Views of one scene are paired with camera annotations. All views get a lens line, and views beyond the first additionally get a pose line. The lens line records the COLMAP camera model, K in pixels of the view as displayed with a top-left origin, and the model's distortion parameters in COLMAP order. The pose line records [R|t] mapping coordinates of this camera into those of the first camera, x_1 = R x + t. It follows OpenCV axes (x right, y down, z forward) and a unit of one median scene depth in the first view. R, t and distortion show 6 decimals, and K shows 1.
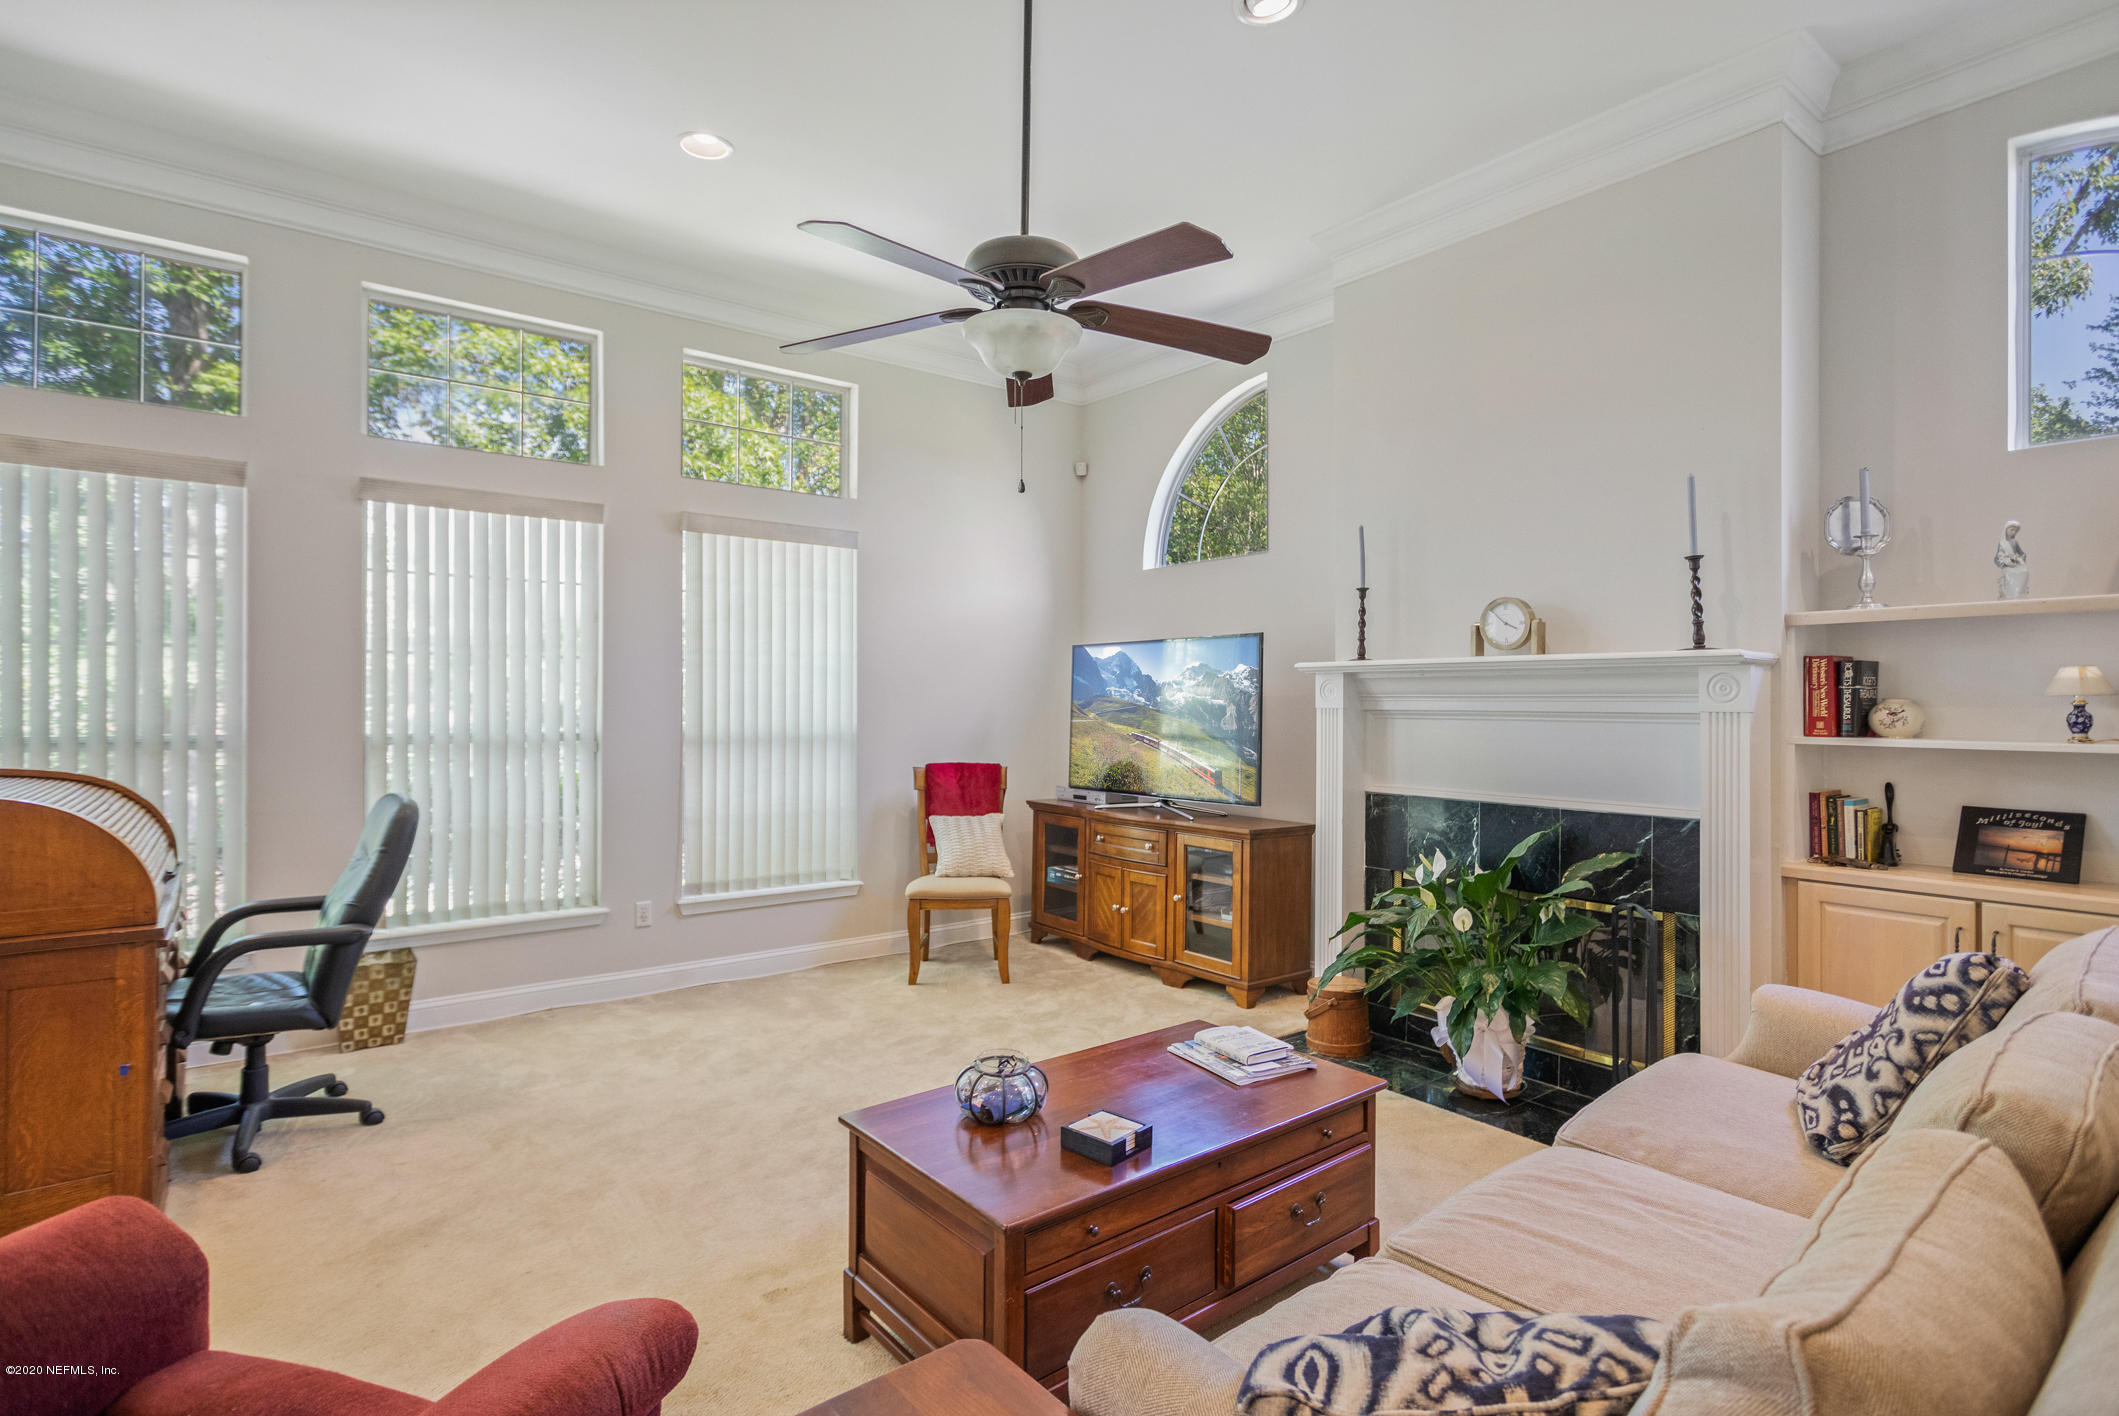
lens RADIAL K [[1038.3, 0, 1090.9], [0, 1038.3, 698.2], [0, 0, 1]] dist [-0.008825, 0.003130]
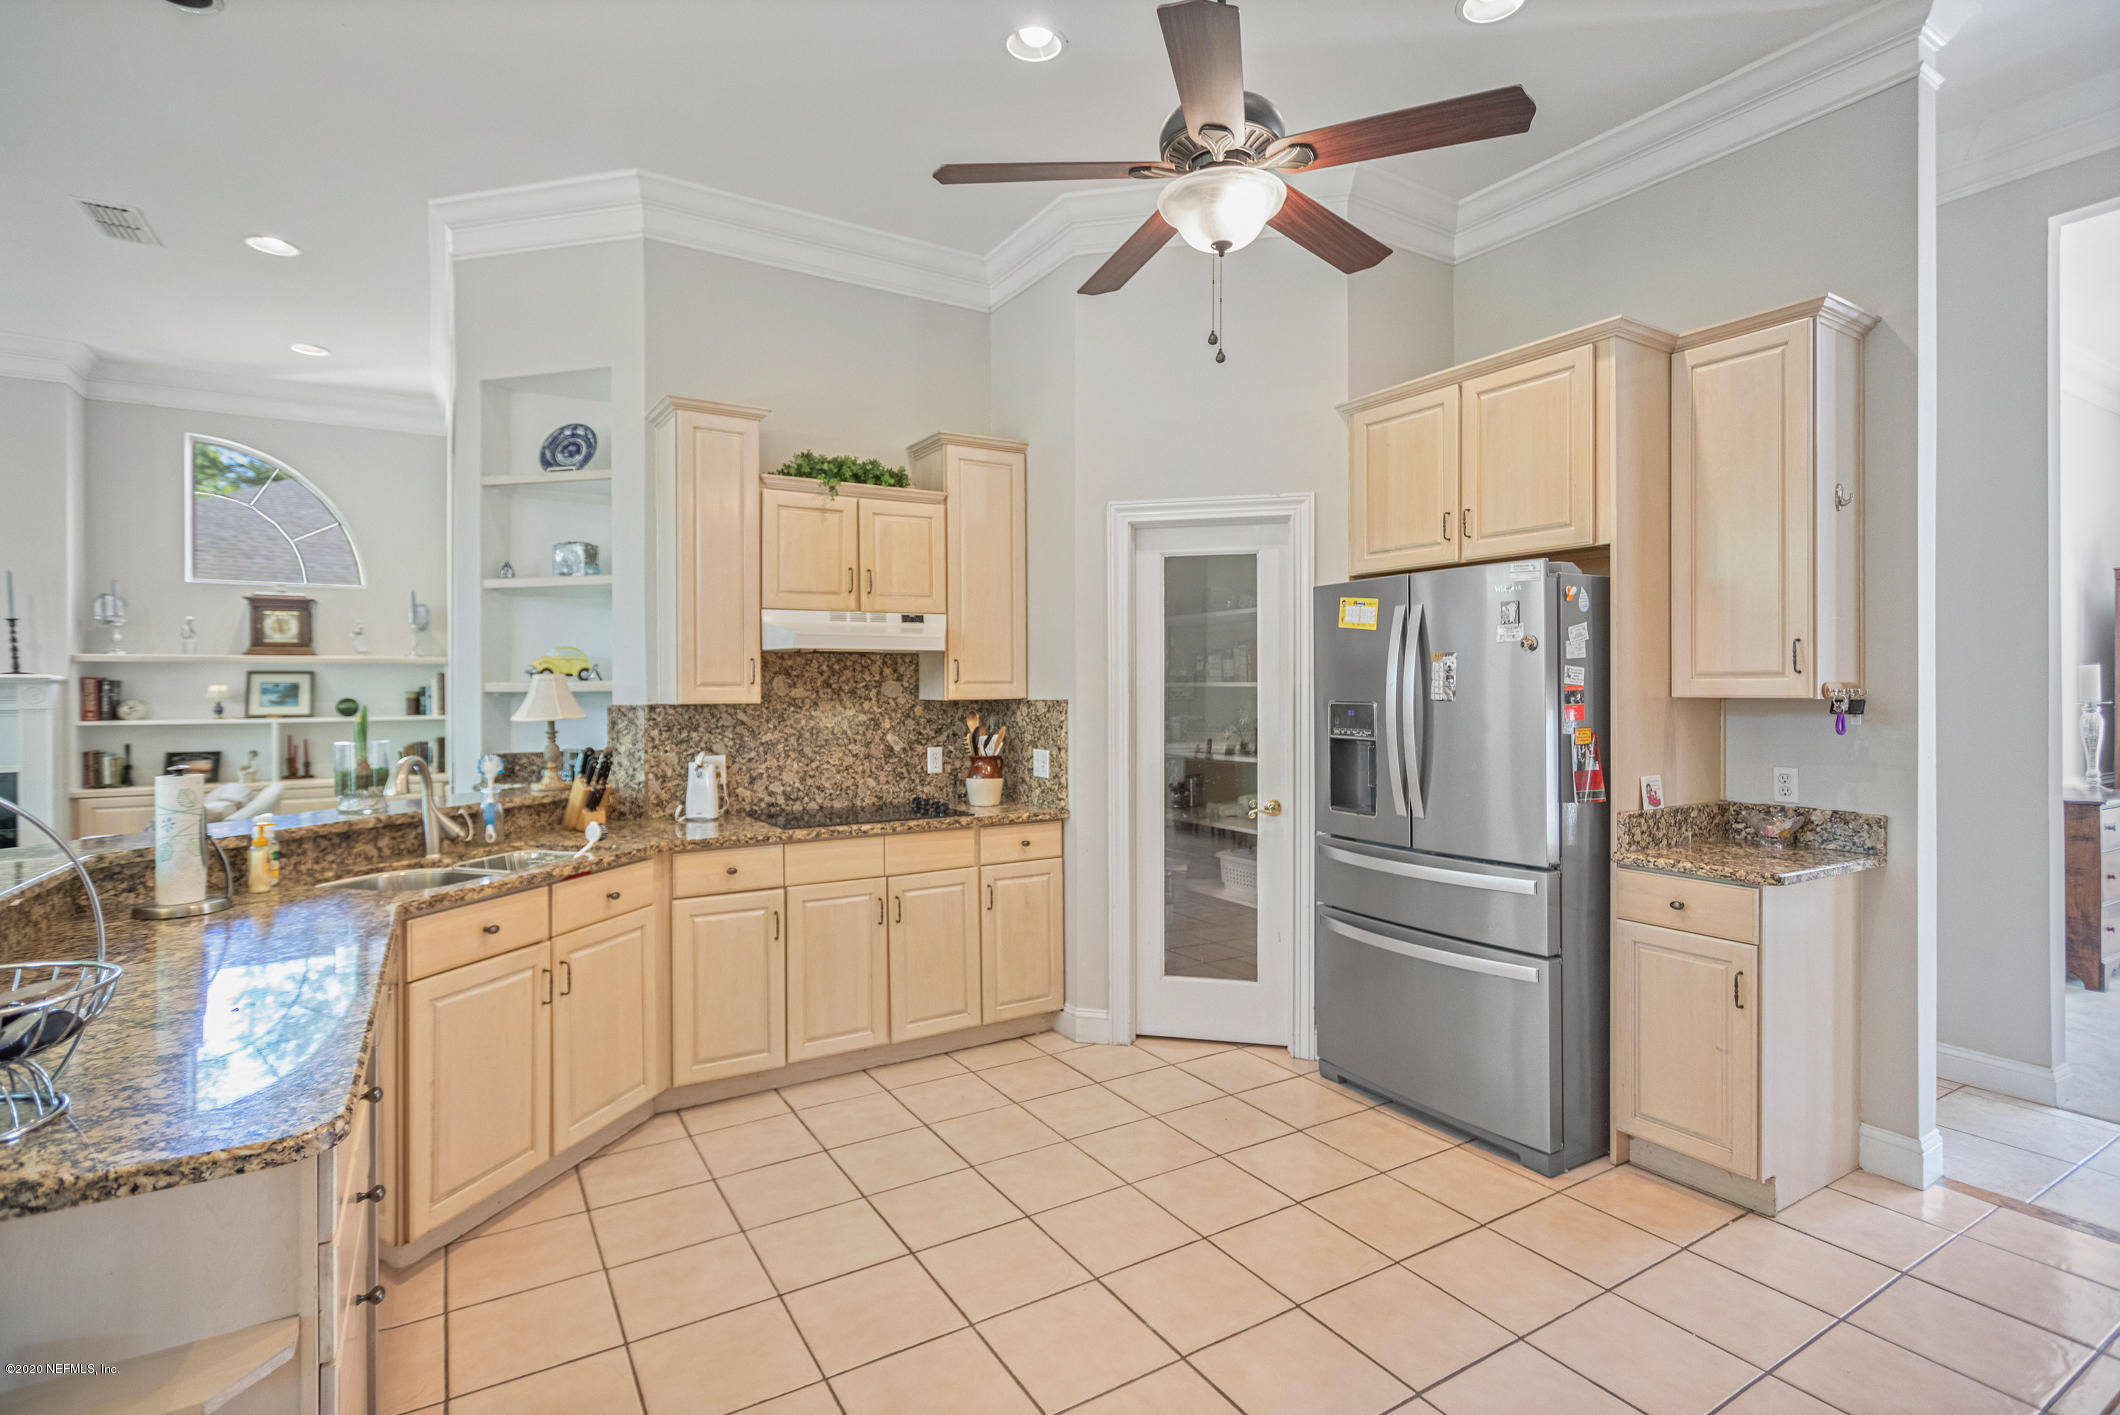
lens RADIAL K [[1038.8, 0, 1030.4], [0, 1038.8, 694.0], [0, 0, 1]] dist [-0.008825, 0.003130]
pose [[0.136965, -0.008491, 0.990540, -0.669344], [0.000024, 0.999963, 0.008568, -0.020233], [-0.990576, -0.001149, 0.136960, -0.688120]]
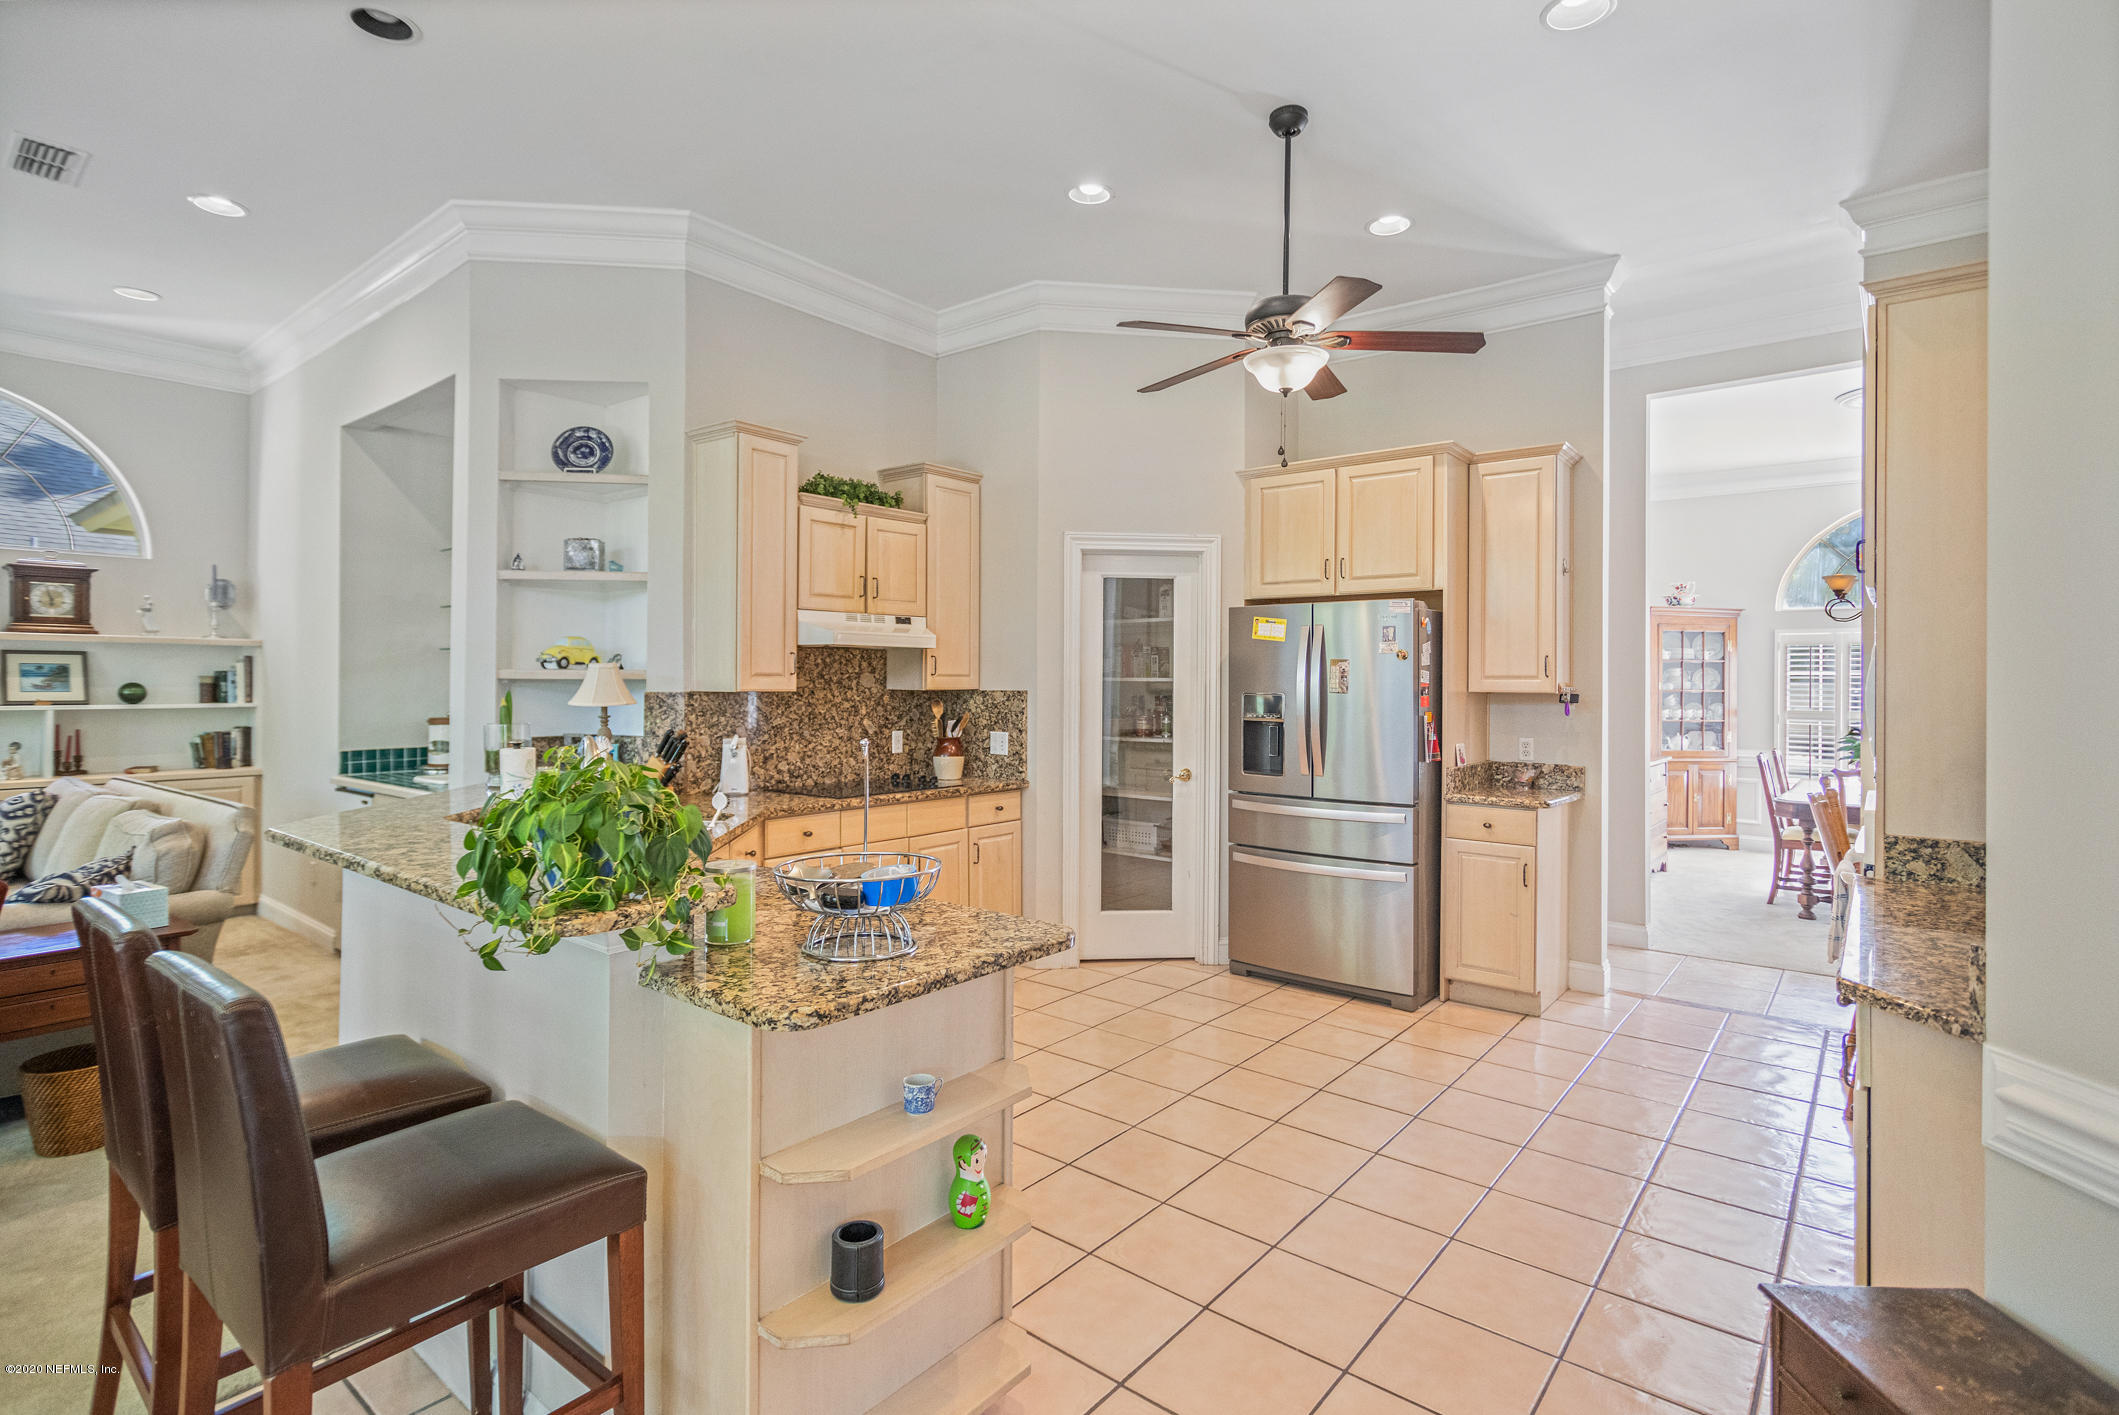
lens RADIAL K [[1038.3, 0, 1070.1], [0, 1038.3, 680.5], [0, 0, 1]] dist [-0.008825, 0.003130]
pose [[-0.214831, -0.003842, 0.976644, -0.880725], [-0.011862, 0.999929, 0.001325, -0.020098], [-0.976579, -0.011300, -0.214861, -0.371319]]
